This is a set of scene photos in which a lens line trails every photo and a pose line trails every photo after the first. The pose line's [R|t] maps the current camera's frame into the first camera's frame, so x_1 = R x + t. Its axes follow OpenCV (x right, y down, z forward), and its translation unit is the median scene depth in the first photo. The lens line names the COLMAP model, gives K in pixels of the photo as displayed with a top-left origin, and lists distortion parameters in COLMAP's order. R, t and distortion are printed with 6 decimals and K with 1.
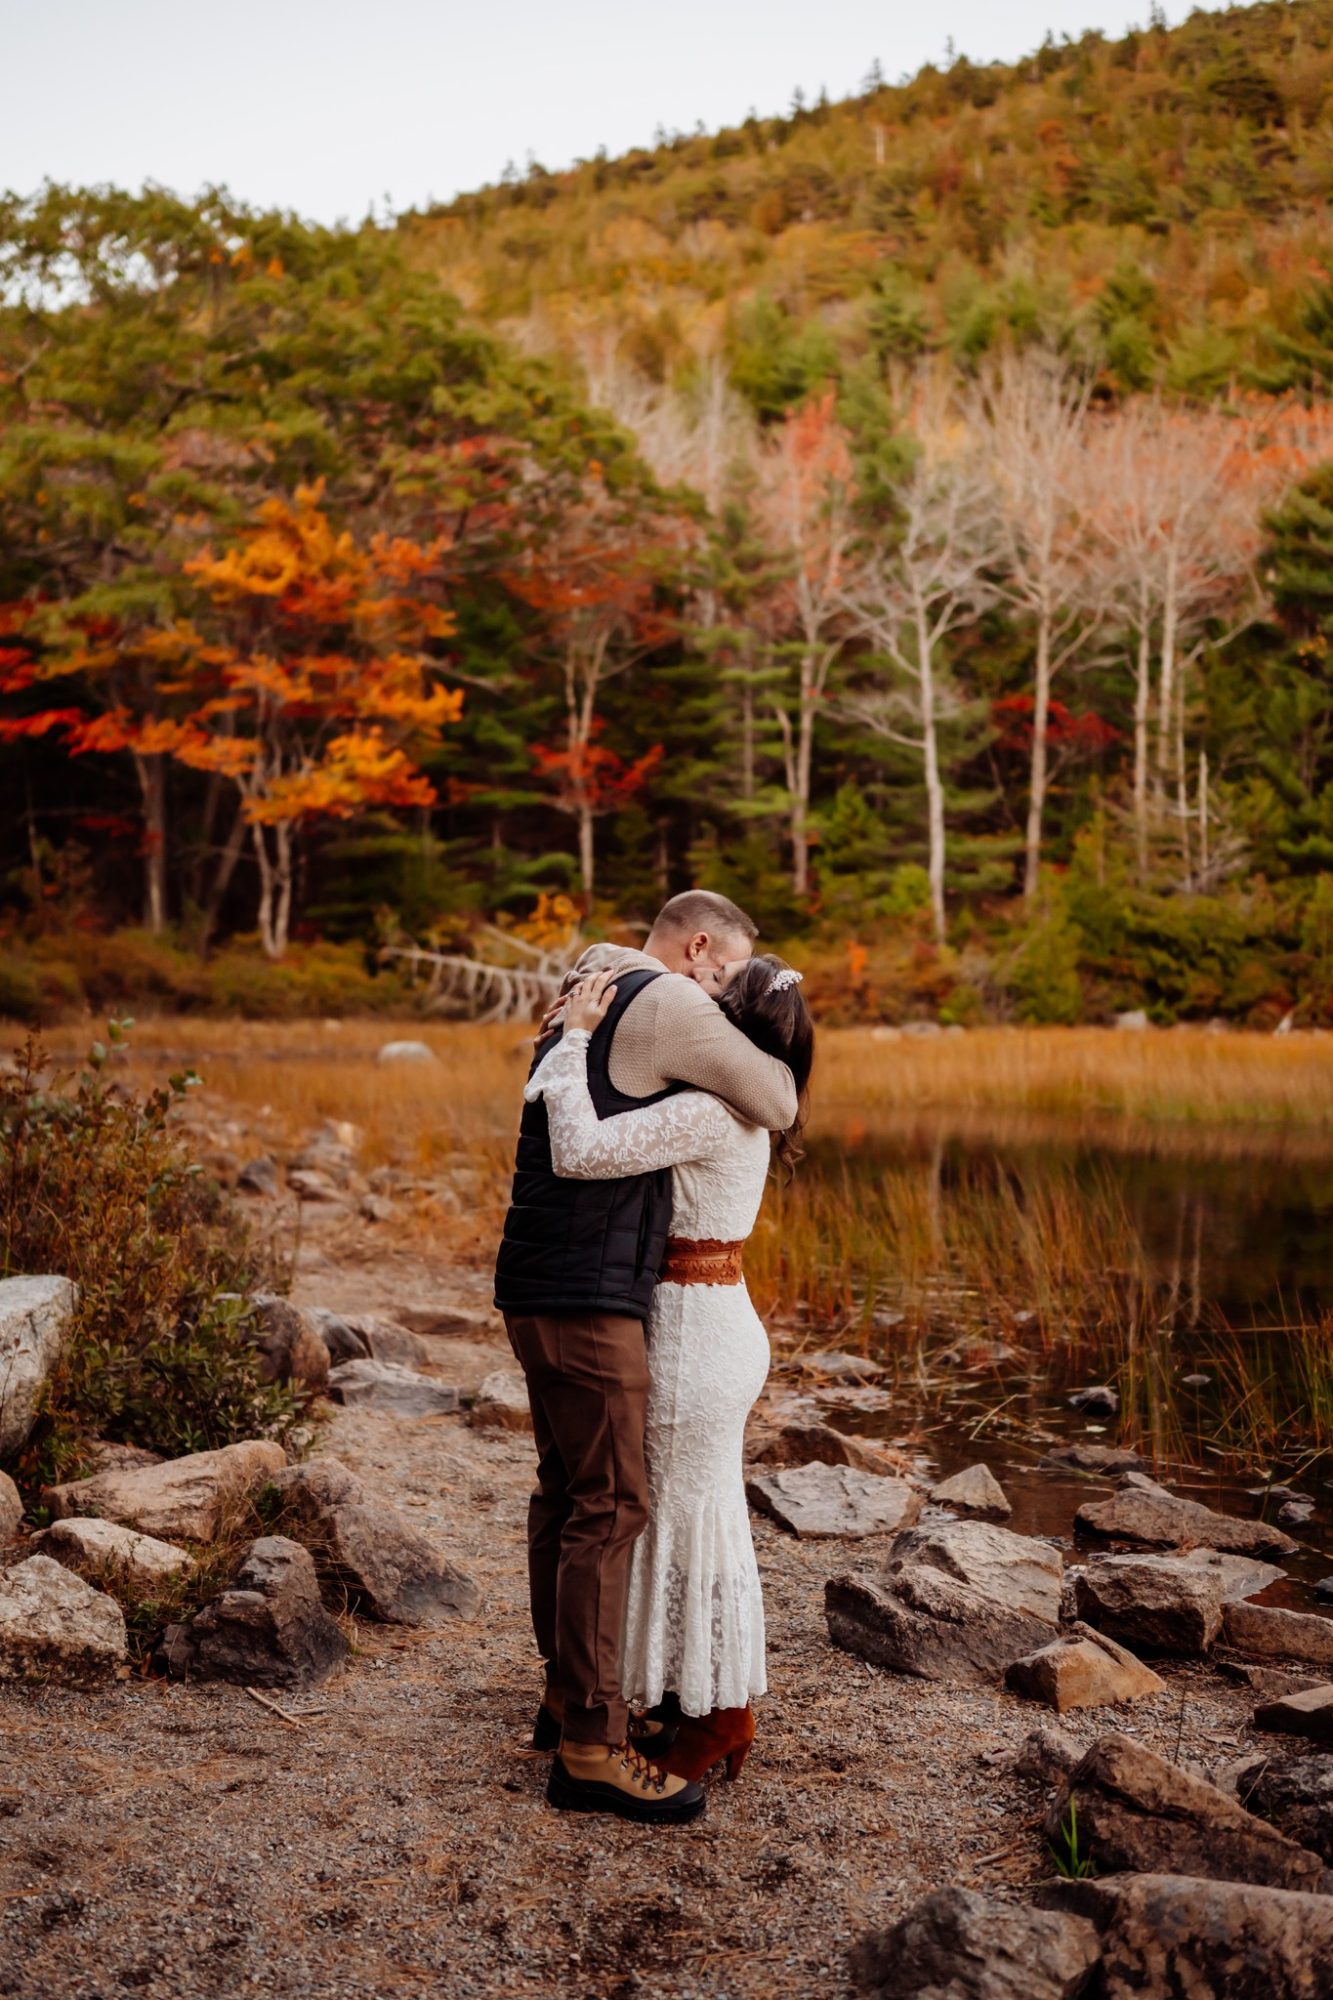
lens RADIAL K [[2089.3, 0, 666.5], [0, 2089.3, 1000.0], [0, 0, 1]] dist [-0.006700, 0.019175]
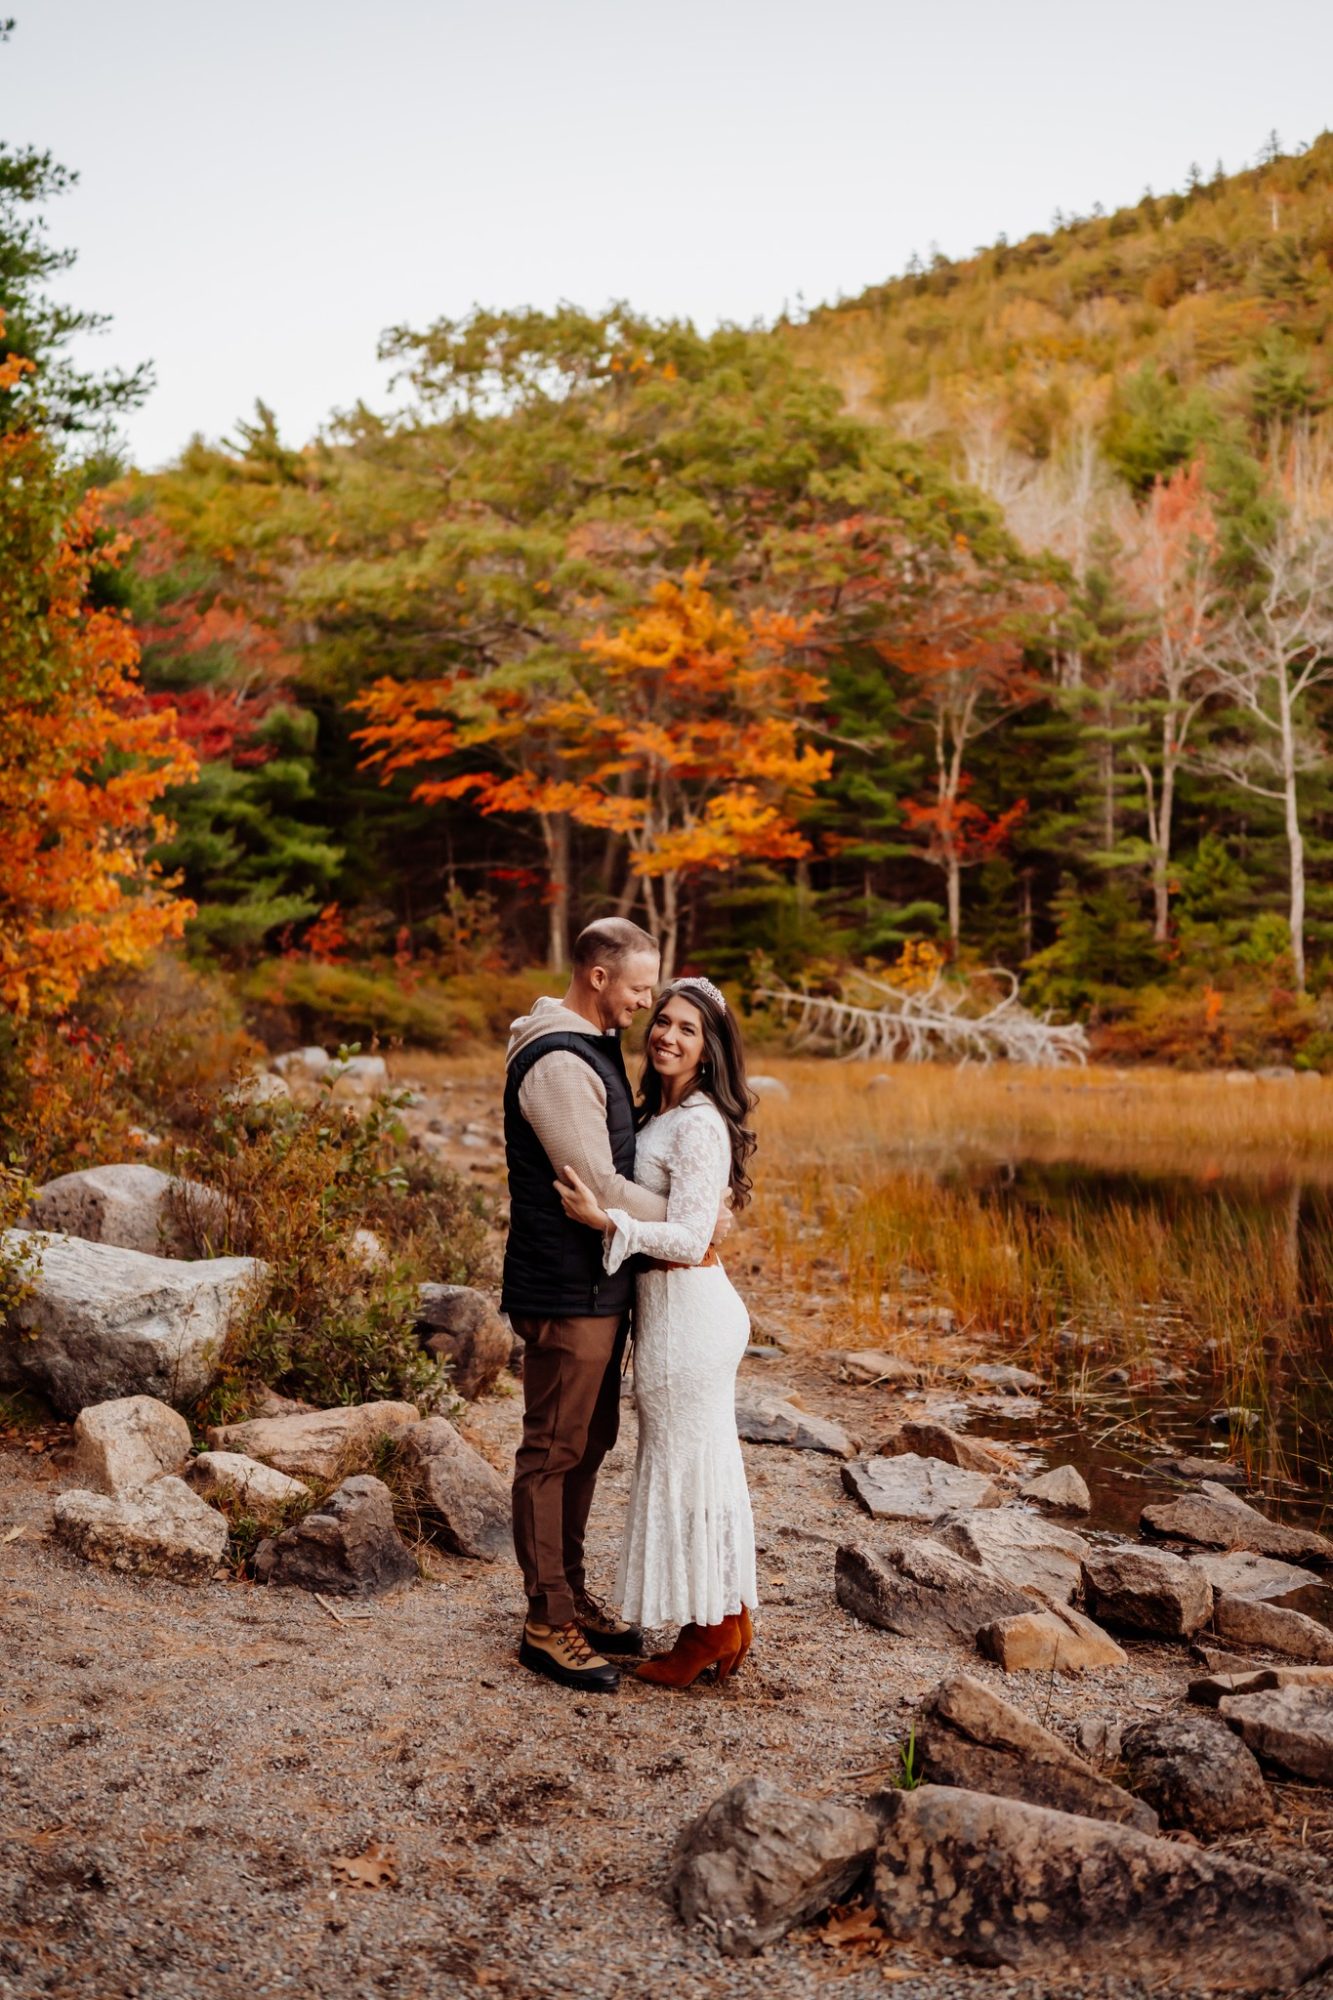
lens RADIAL K [[2071.2, 0, 790.6], [0, 2071.2, 986.4], [0, 0, 1]] dist [-0.003274, 0.011763]
pose [[0.977334, 0.008269, -0.211543, 0.108203], [-0.013986, 0.999576, -0.025540, 0.000538], [0.211243, 0.027920, 0.977035, -0.044777]]
